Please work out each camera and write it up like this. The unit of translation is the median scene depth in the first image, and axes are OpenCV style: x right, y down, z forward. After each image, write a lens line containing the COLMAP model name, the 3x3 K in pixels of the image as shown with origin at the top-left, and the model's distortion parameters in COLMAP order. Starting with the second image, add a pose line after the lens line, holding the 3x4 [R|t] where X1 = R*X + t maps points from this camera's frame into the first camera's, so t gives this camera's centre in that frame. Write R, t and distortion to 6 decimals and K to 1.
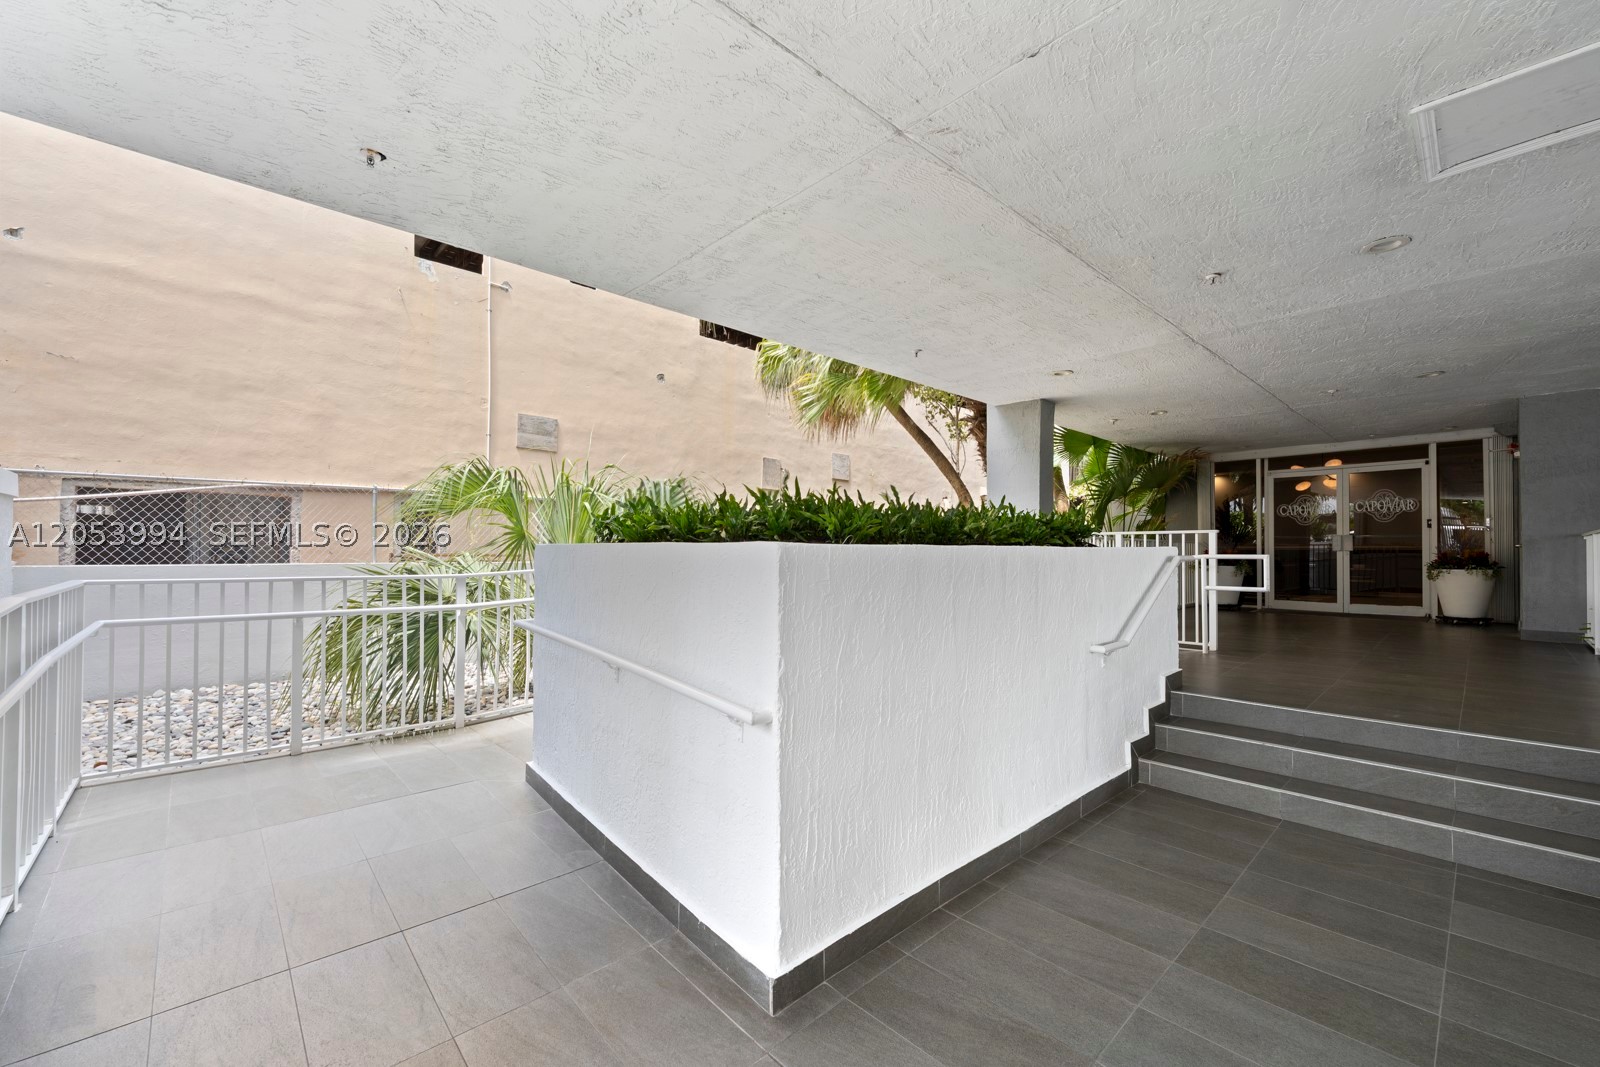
lens RADIAL K [[642.5, 0, 800.5], [0, 642.5, 542.0], [0, 0, 1]] dist [0.000075, -0.000459]
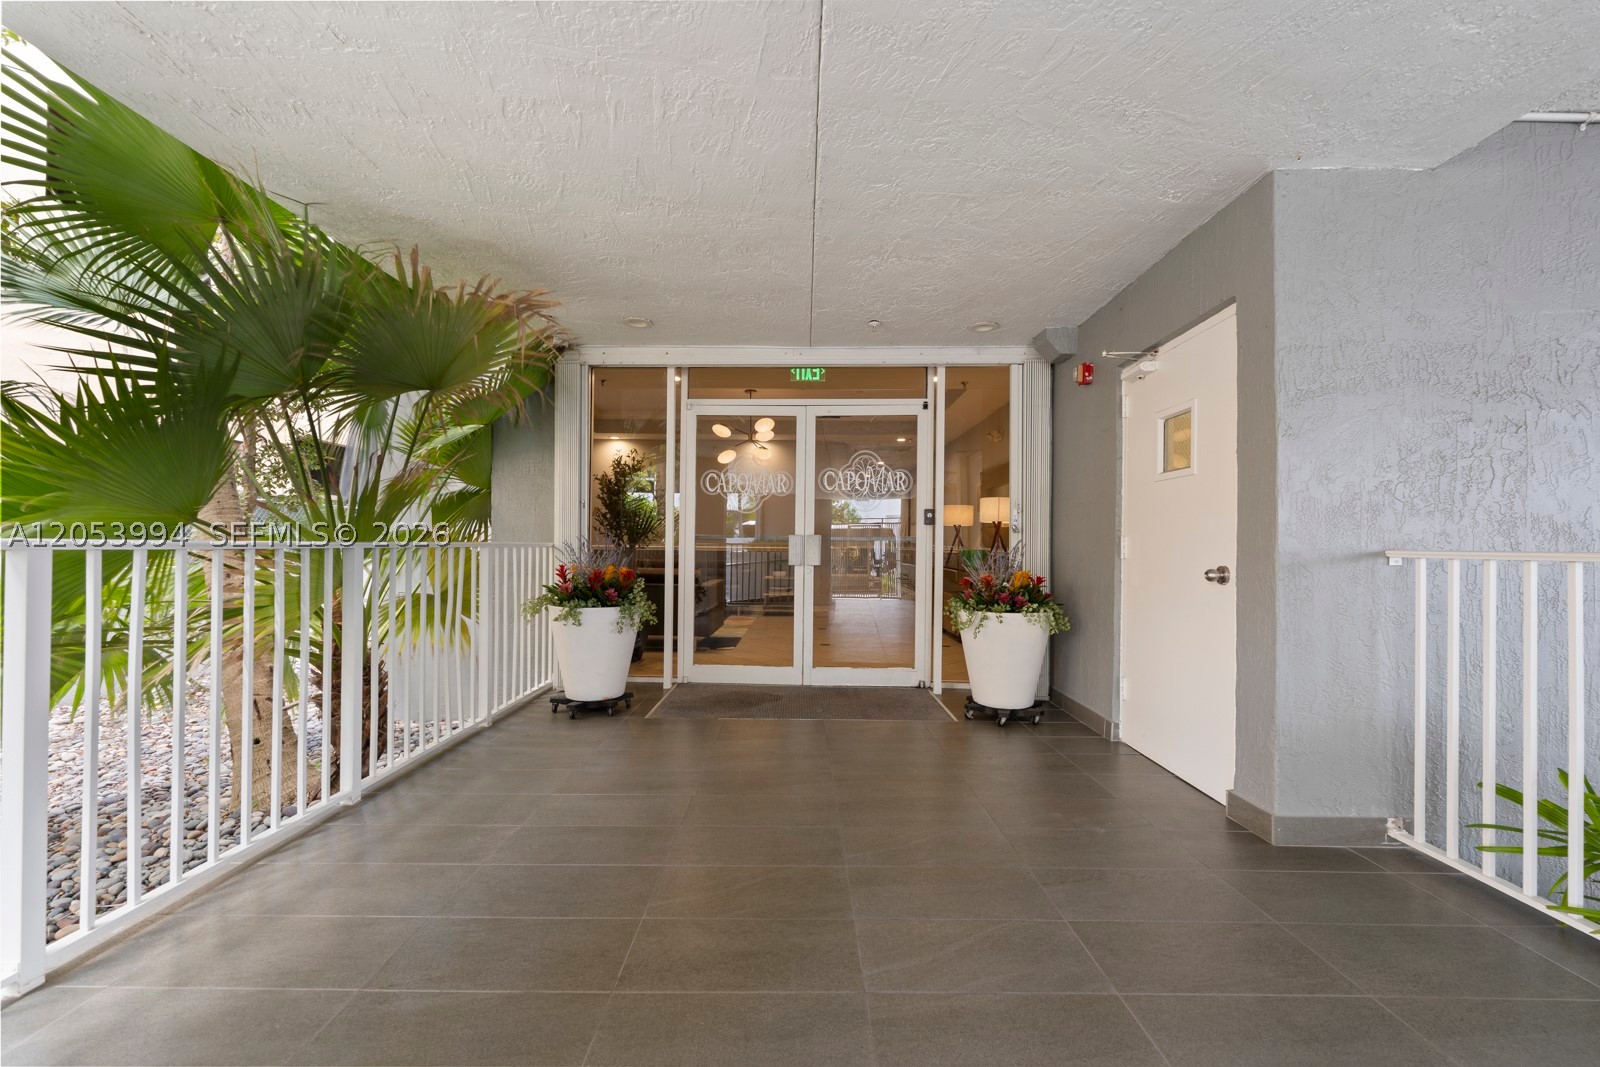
lens RADIAL K [[642.5, 0, 800.5], [0, 642.5, 542.0], [0, 0, 1]] dist [0.000075, -0.000459]
pose [[0.679448, 0.006529, 0.733694, 0.499497], [-0.021367, 0.999712, 0.010891, -0.010430], [-0.733412, -0.023077, 0.679392, 0.701602]]
